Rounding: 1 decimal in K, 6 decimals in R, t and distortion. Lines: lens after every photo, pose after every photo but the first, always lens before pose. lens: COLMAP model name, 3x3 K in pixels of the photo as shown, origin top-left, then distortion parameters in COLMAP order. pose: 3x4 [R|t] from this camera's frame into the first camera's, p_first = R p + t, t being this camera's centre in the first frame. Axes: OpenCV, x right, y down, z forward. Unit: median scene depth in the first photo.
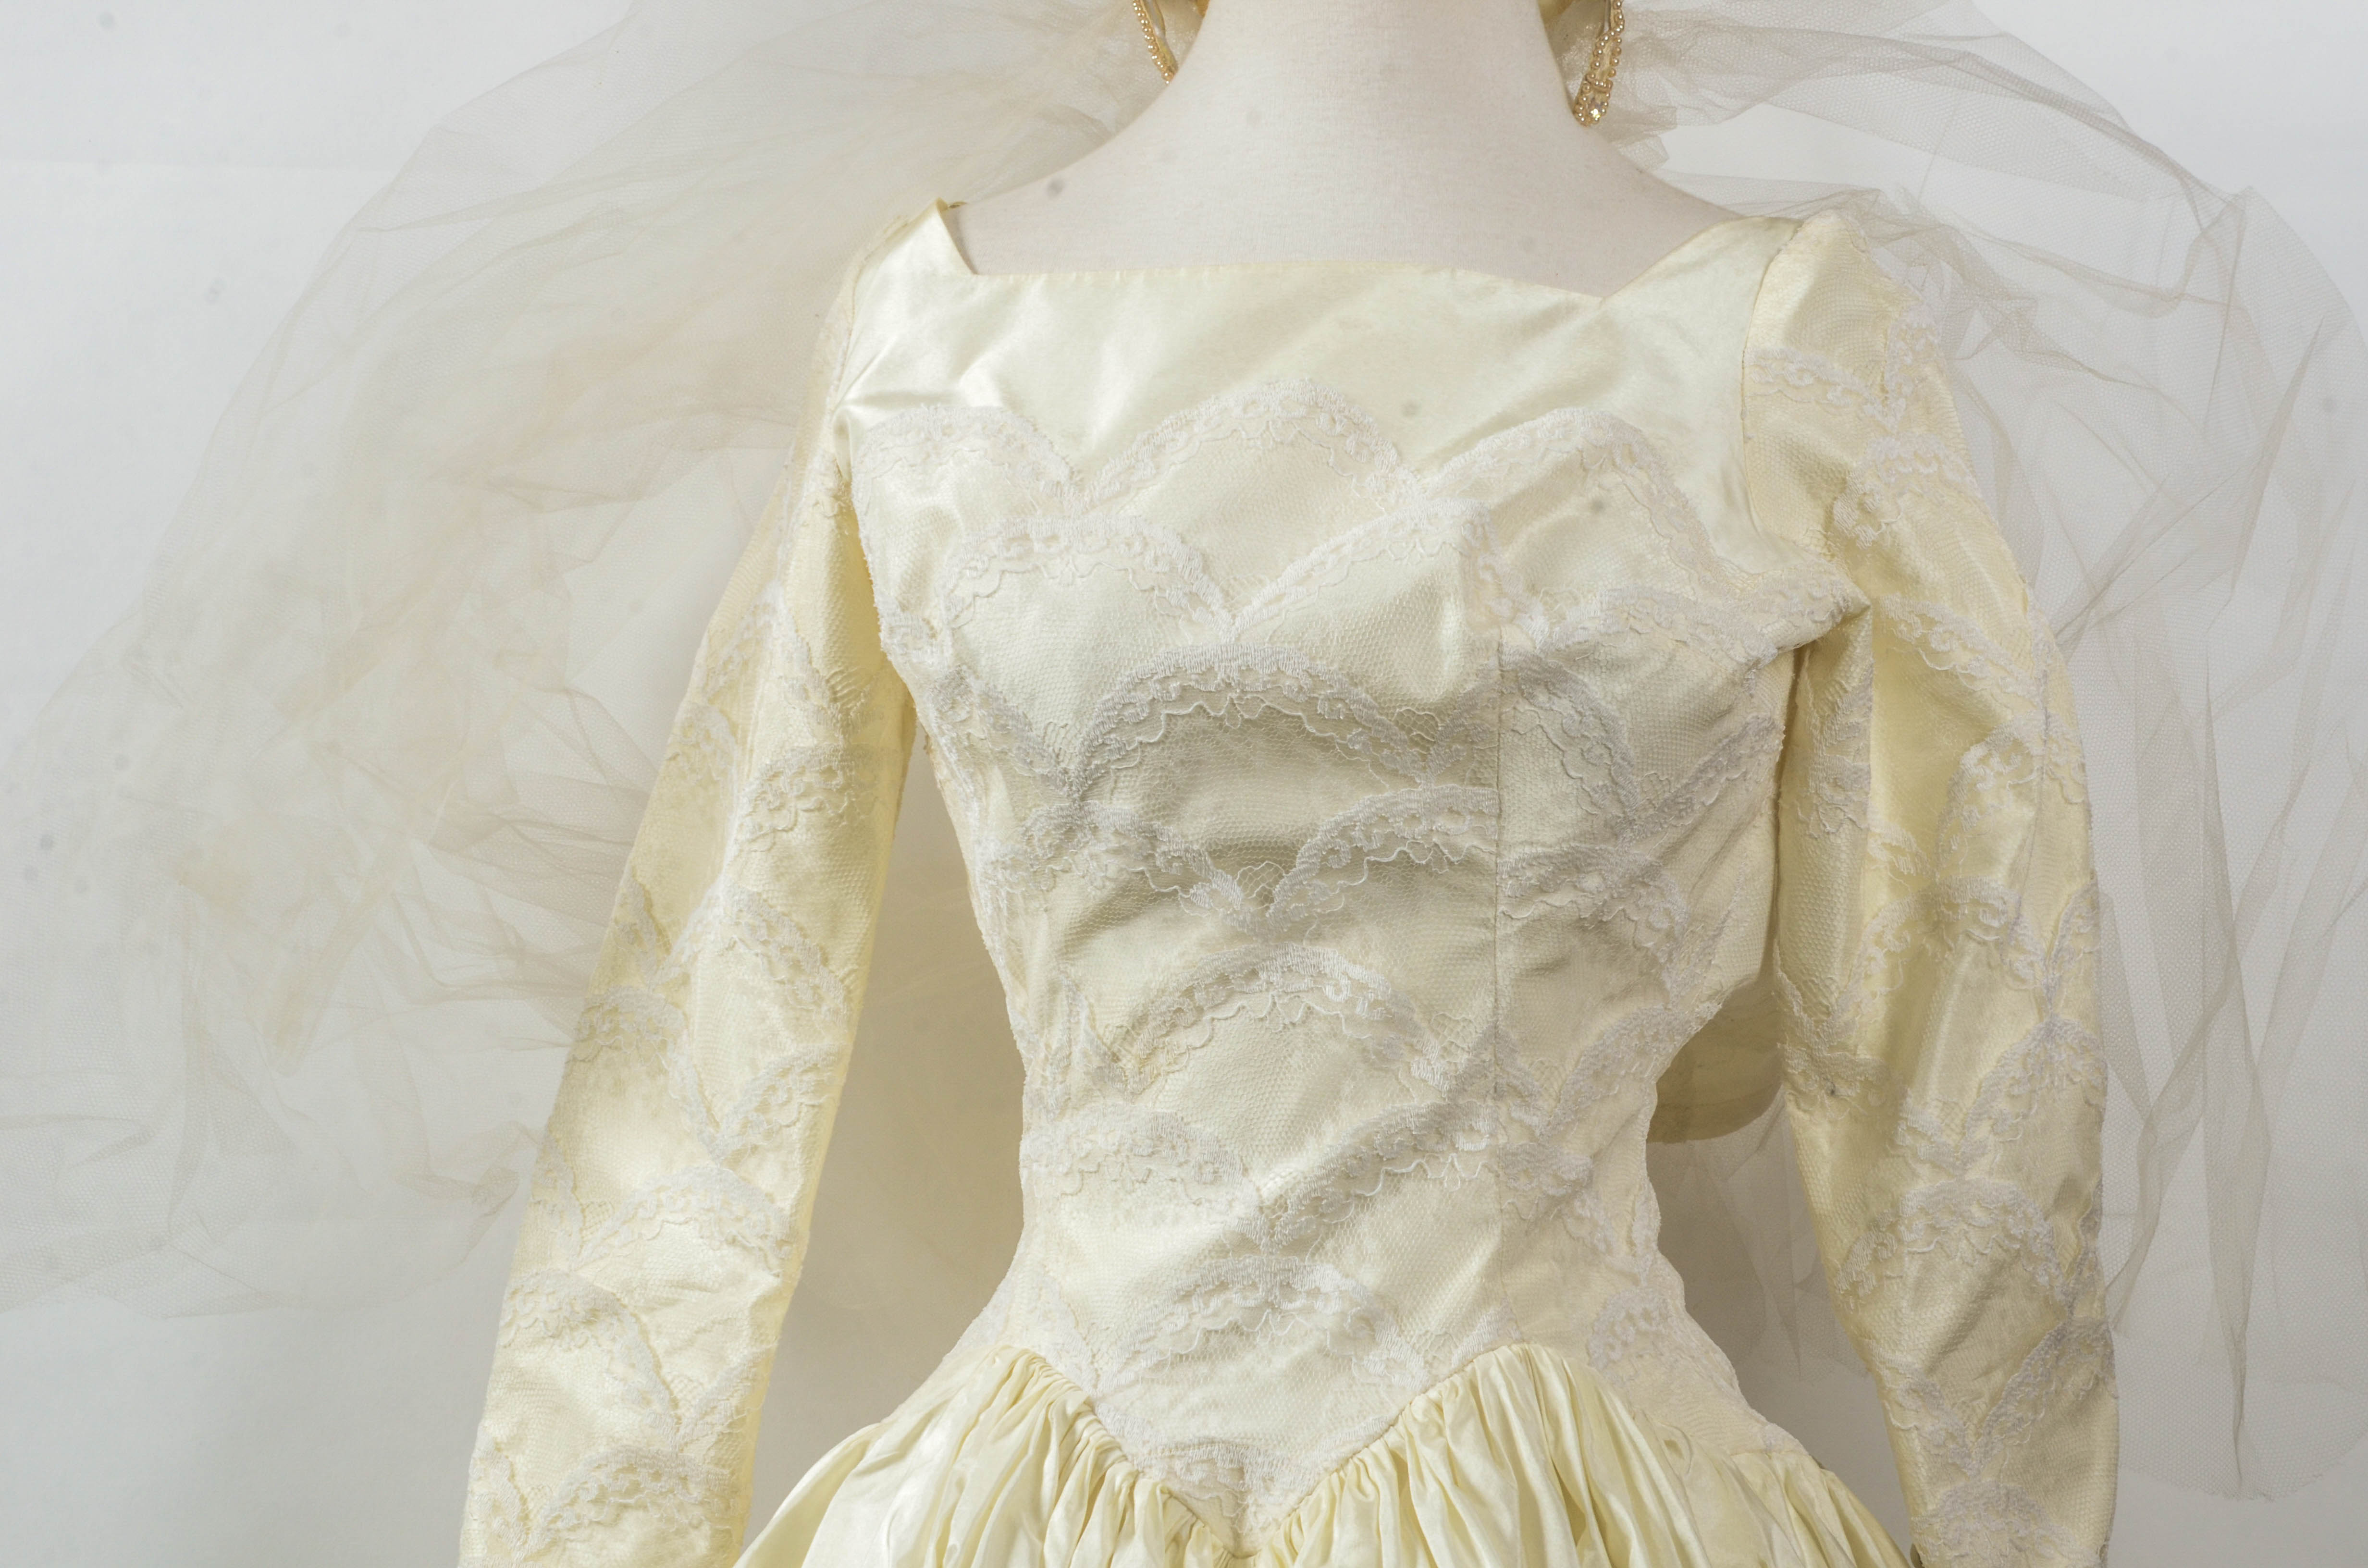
lens RADIAL K [[5582.2, 0, 1277.1], [0, 5582.2, 829.0], [0, 0, 1]] dist [0.552354, 0.222974]
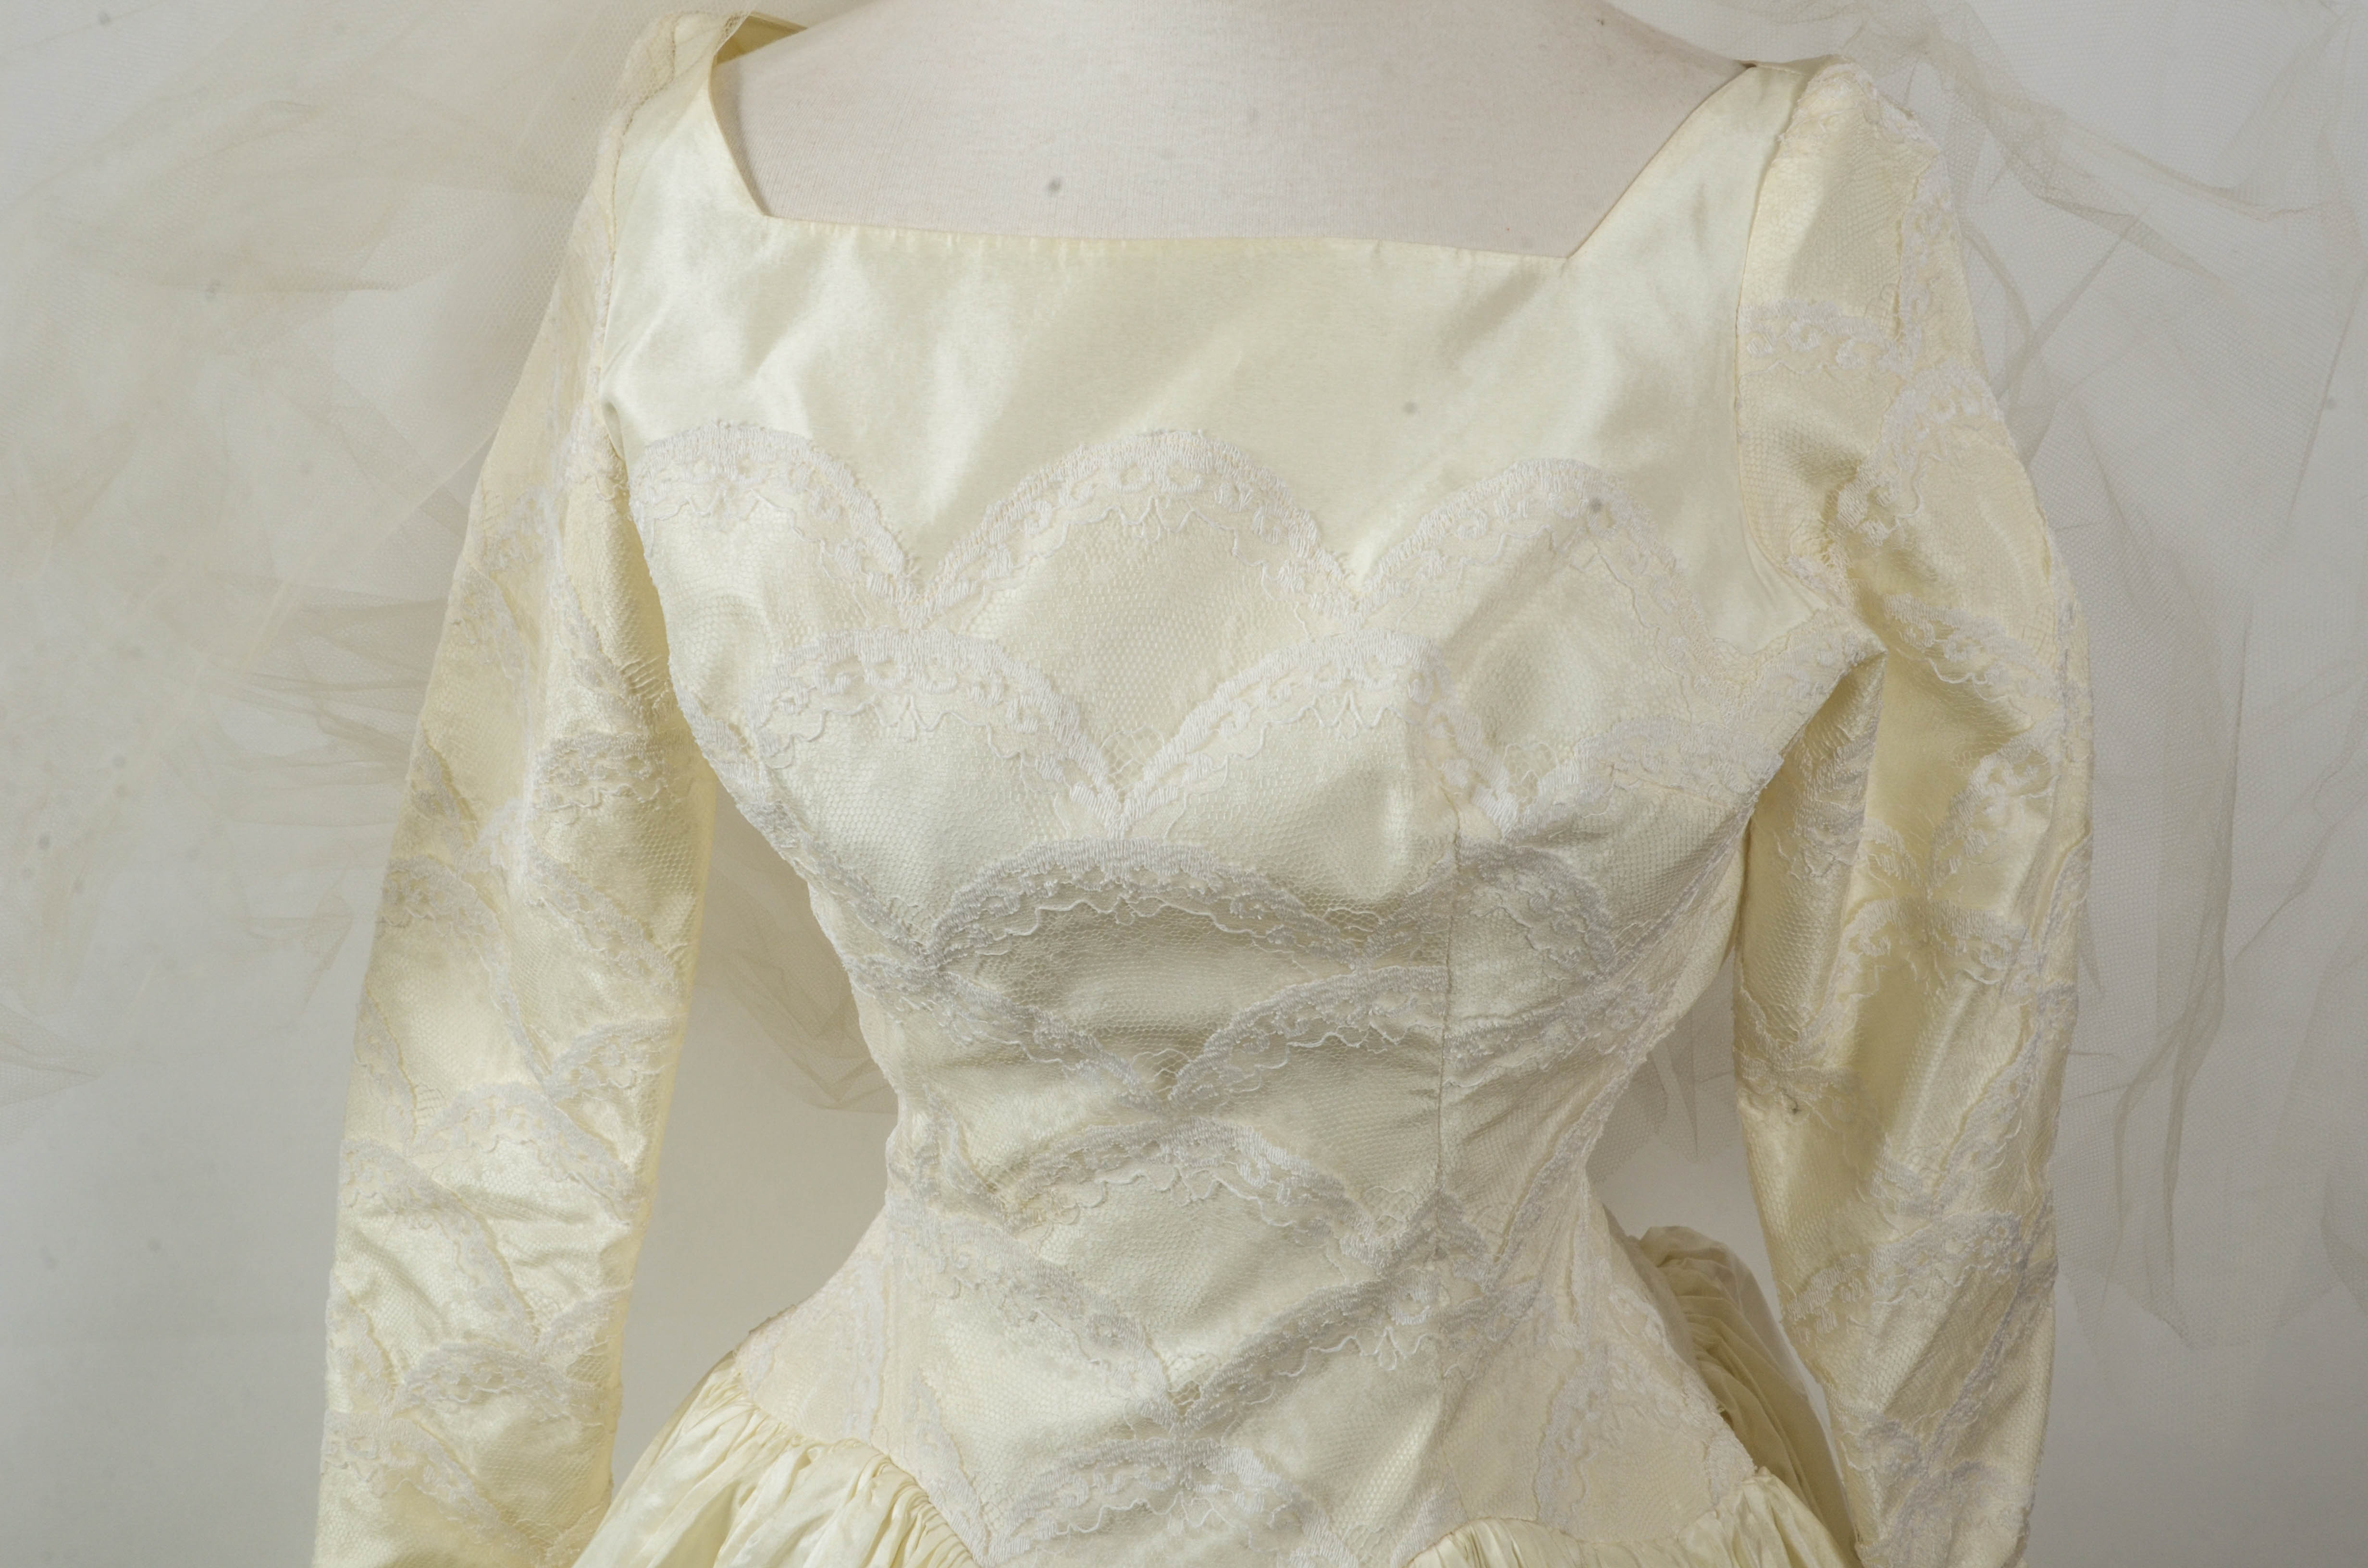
lens RADIAL K [[3561.7, 0, 1244.1], [0, 3561.7, 852.6], [0, 0, 1]] dist [0.162611, 0.090100]
pose [[0.998352, -0.034369, 0.045960, -0.013602], [0.010528, 0.896927, 0.442054, -0.248210], [-0.056415, -0.440842, 0.895810, 0.525878]]
